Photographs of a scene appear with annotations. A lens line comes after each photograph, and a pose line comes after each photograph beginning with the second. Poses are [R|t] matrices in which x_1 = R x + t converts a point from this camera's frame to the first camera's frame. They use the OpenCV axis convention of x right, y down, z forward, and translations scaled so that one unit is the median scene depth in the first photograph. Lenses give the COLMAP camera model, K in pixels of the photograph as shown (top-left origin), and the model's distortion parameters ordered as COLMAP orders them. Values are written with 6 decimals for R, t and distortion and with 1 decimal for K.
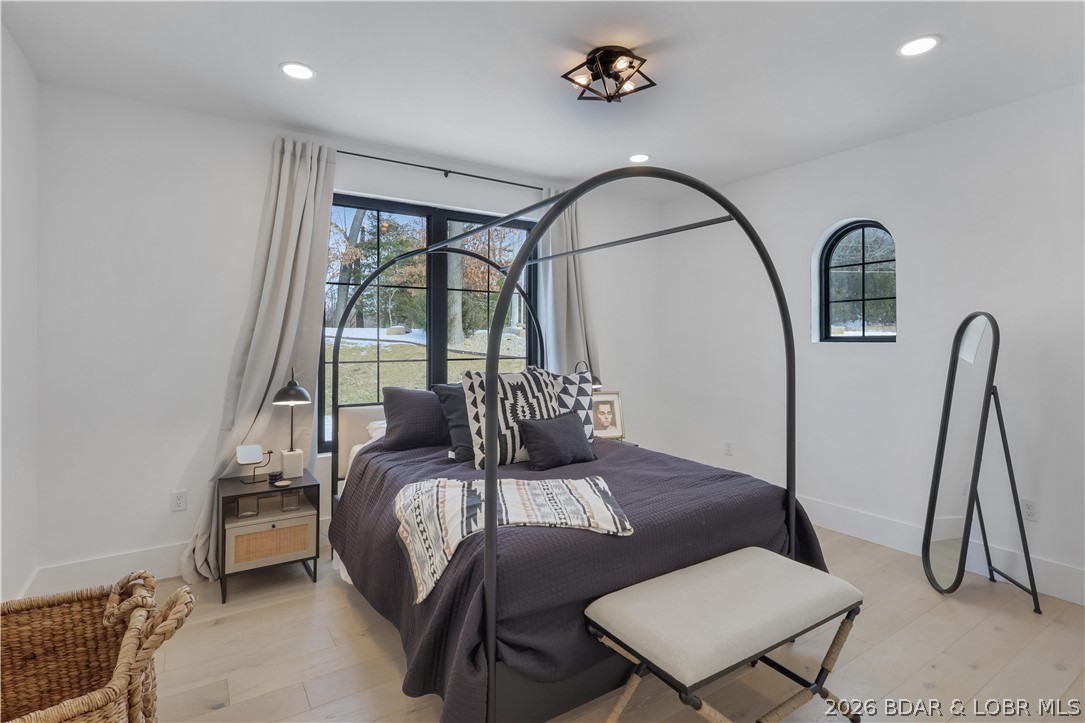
lens RADIAL K [[508.8, 0, 542.5], [0, 508.8, 361.5], [0, 0, 1]] dist [0.001248, 0.000086]
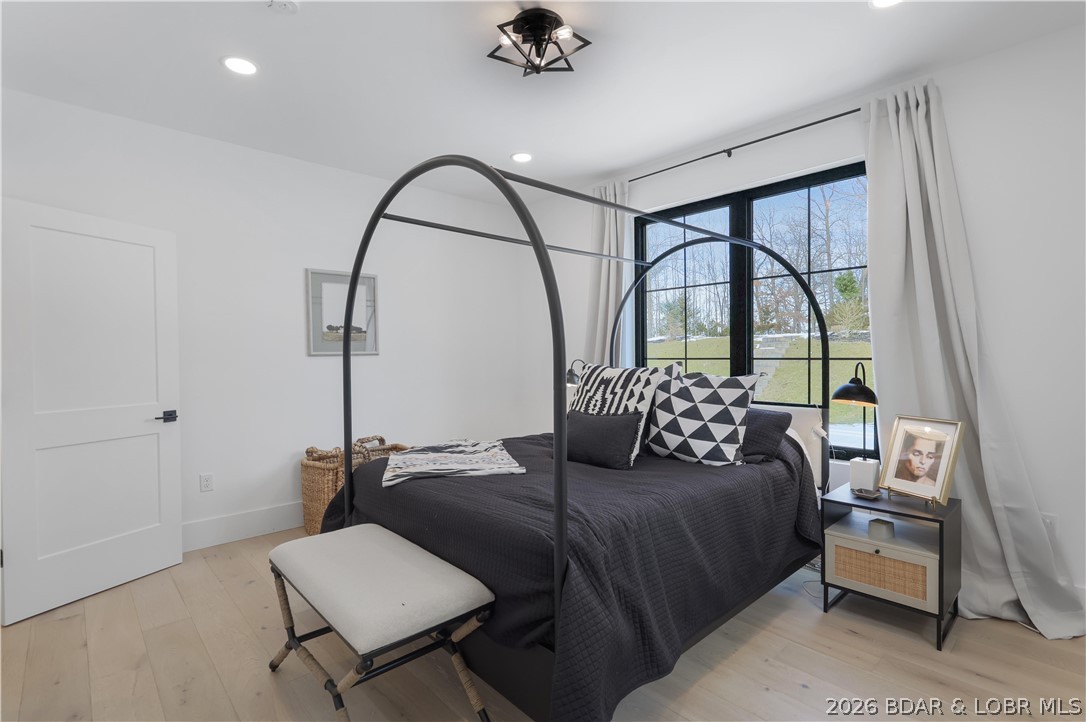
lens RADIAL K [[509.3, 0, 543.0], [0, 509.3, 361.0], [0, 0, 1]] dist [0.001248, 0.000086]
pose [[0.166578, 0.028306, -0.985622, 0.914893], [-0.022859, 0.999430, 0.024839, -0.011813], [0.985763, 0.018393, 0.167130, 0.709303]]
